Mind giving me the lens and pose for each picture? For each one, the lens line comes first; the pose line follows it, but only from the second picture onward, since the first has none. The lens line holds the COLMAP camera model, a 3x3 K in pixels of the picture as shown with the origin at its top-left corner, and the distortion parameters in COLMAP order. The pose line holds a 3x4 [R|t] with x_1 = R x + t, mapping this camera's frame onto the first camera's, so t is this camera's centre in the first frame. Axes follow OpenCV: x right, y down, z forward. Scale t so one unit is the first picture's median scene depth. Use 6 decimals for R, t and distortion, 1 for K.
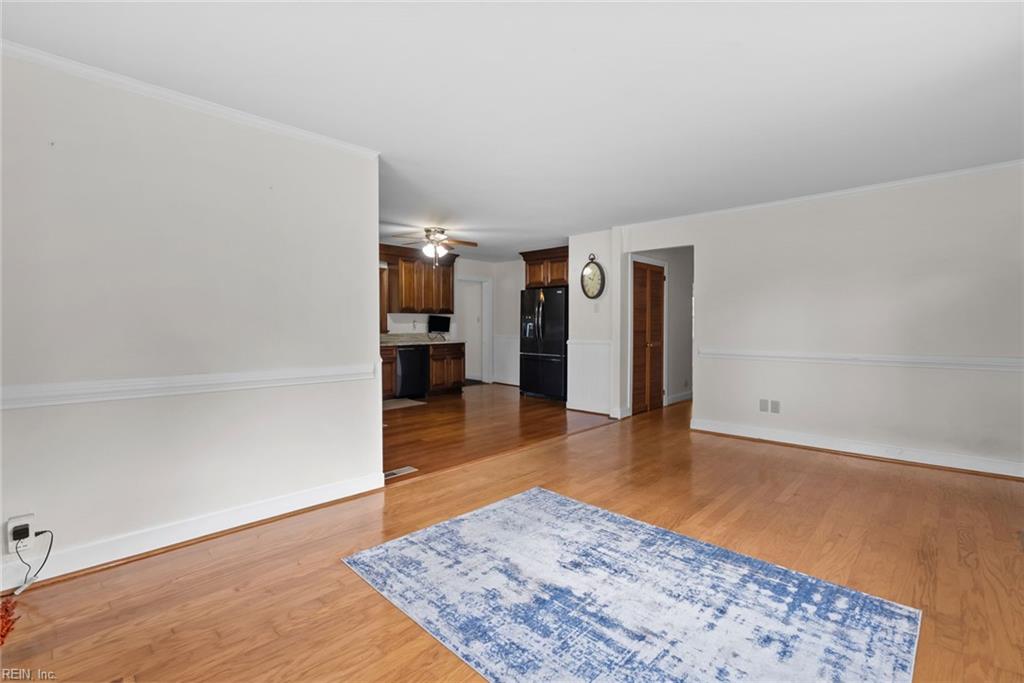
lens RADIAL K [[460.3, 0, 514.0], [0, 460.3, 335.0], [0, 0, 1]] dist [-0.005831, 0.000600]
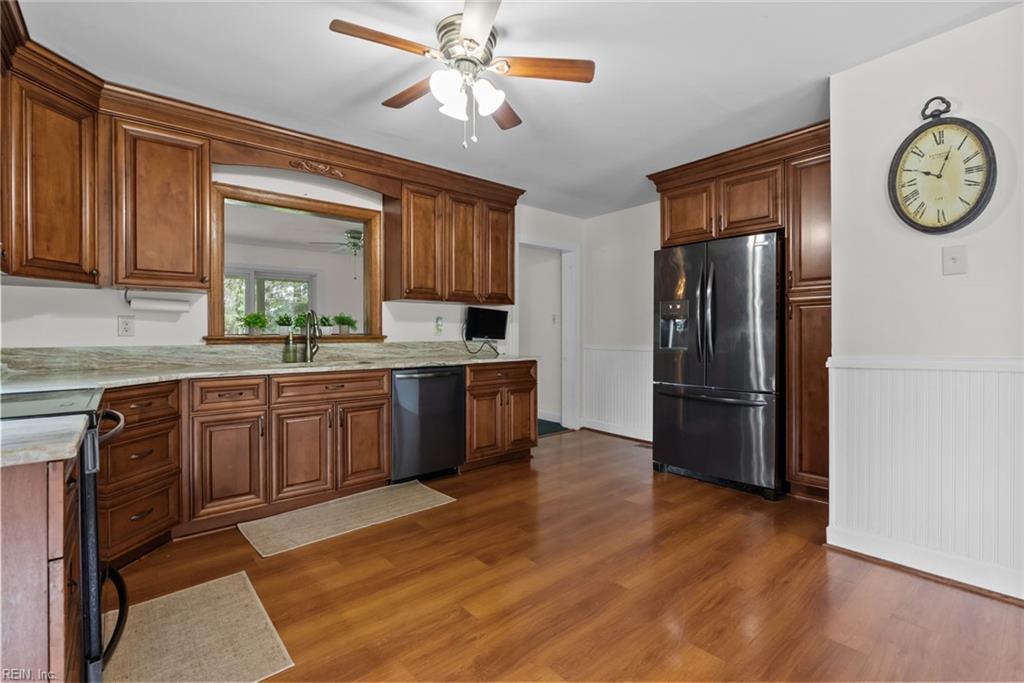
lens RADIAL K [[460.3, 0, 514.0], [0, 460.3, 335.0], [0, 0, 1]] dist [-0.005831, 0.000600]
pose [[0.993505, -0.003800, -0.113722, -0.238498], [0.001121, 0.999720, -0.023615, 0.004006], [0.113780, 0.023334, 0.993232, 1.603625]]
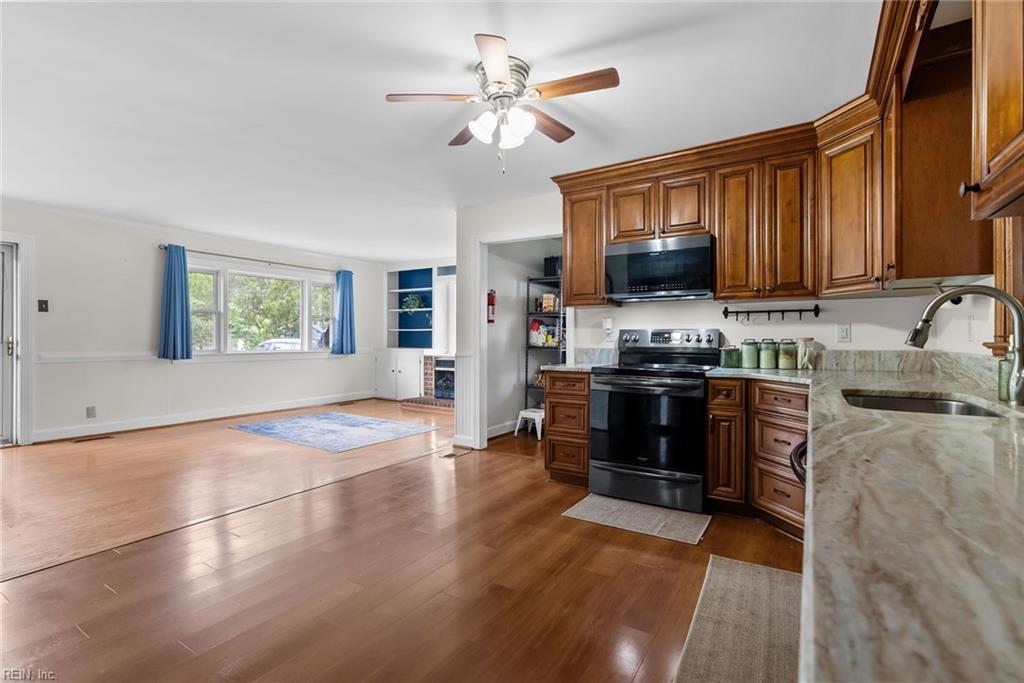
lens RADIAL K [[475.4, 0, 505.4], [0, 475.4, 342.3], [0, 0, 1]] dist [-0.001455, 0.000757]
pose [[-0.984773, -0.001232, -0.173841, -0.256984], [-0.006888, 0.999466, 0.031937, -0.040754], [0.173708, 0.032648, -0.984256, 3.324540]]
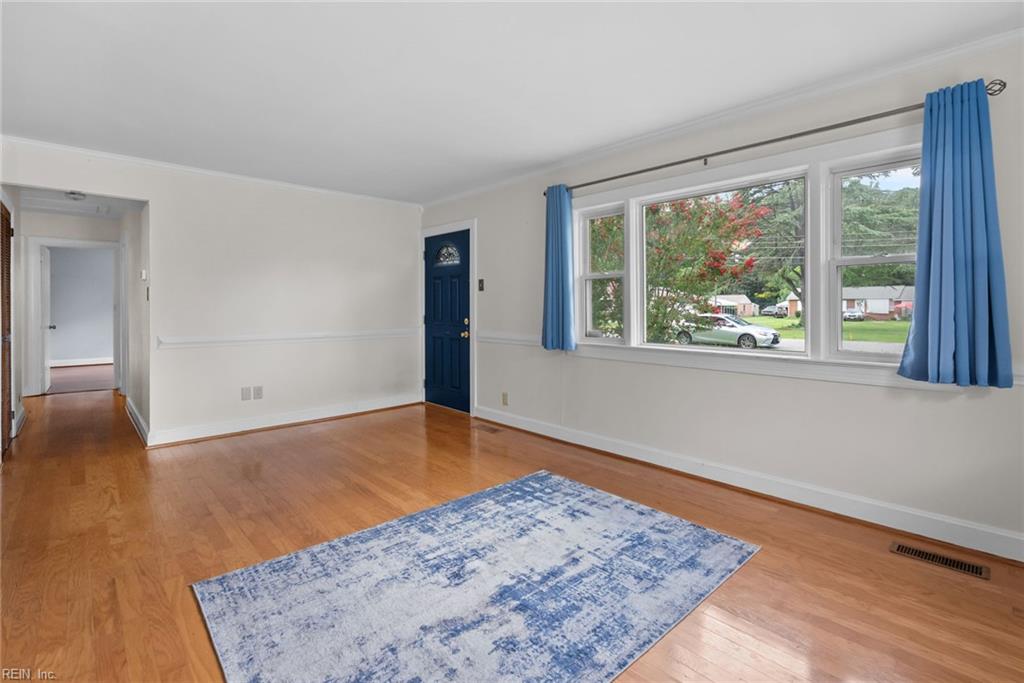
lens RADIAL K [[469.7, 0, 511.1], [0, 469.7, 313.4], [0, 0, 1]] dist [-0.010148, 0.000274]
pose [[0.068269, -0.009942, 0.997617, -0.698374], [0.021887, 0.999725, 0.008466, -0.010450], [-0.997427, 0.021257, 0.068467, 0.763544]]
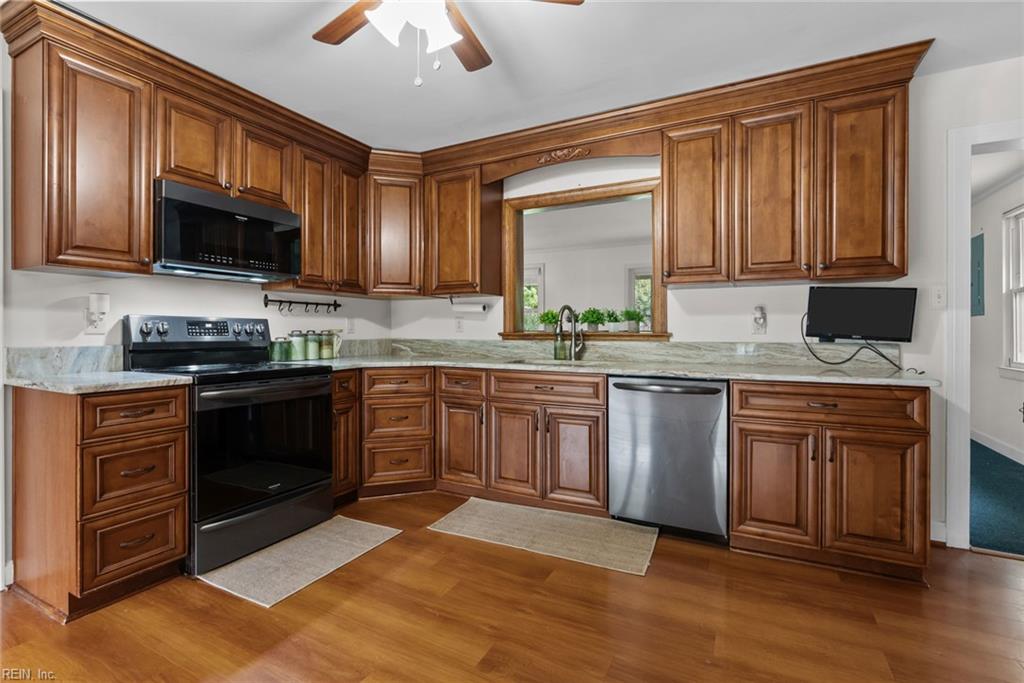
lens RADIAL K [[466.1, 0, 519.1], [0, 466.1, 333.7], [0, 0, 1]] dist [-0.012874, -0.000112]
pose [[0.273477, 0.004248, -0.961869, 0.214875], [-0.026444, 0.999645, -0.003103, -0.014979], [0.961515, 0.026284, 0.273492, 2.359975]]
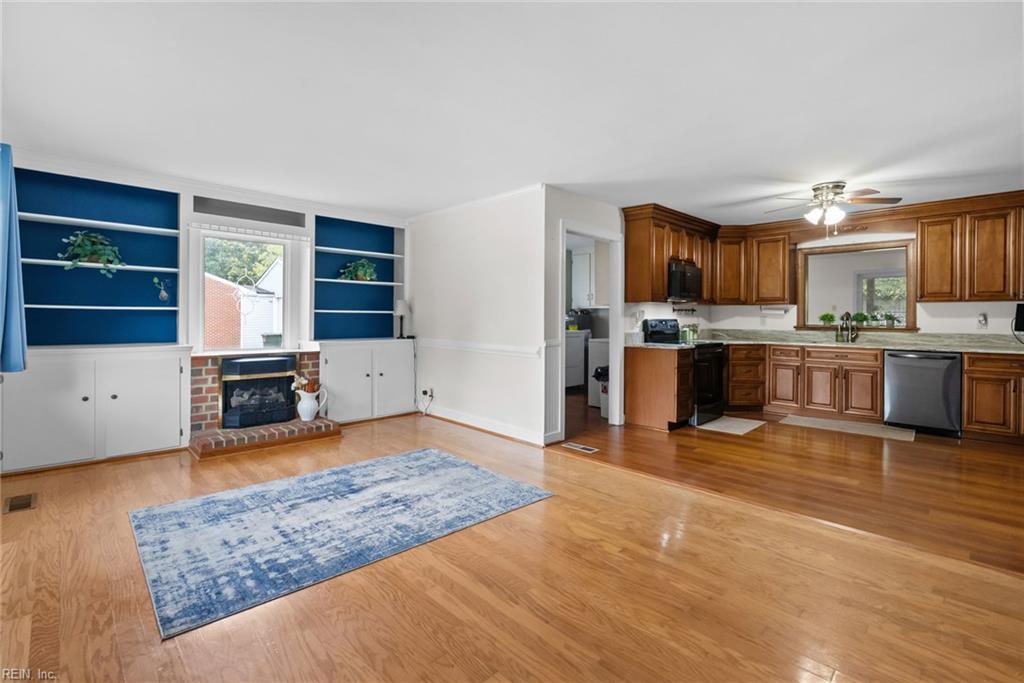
lens RADIAL K [[468.2, 0, 512.2], [0, 468.2, 324.0], [0, 0, 1]] dist [-0.010092, 0.000324]
pose [[-0.039797, 0.013639, -0.999115, 1.348130], [-0.029560, 0.999453, 0.014821, -0.024776], [0.998770, 0.030124, -0.039372, 1.303321]]
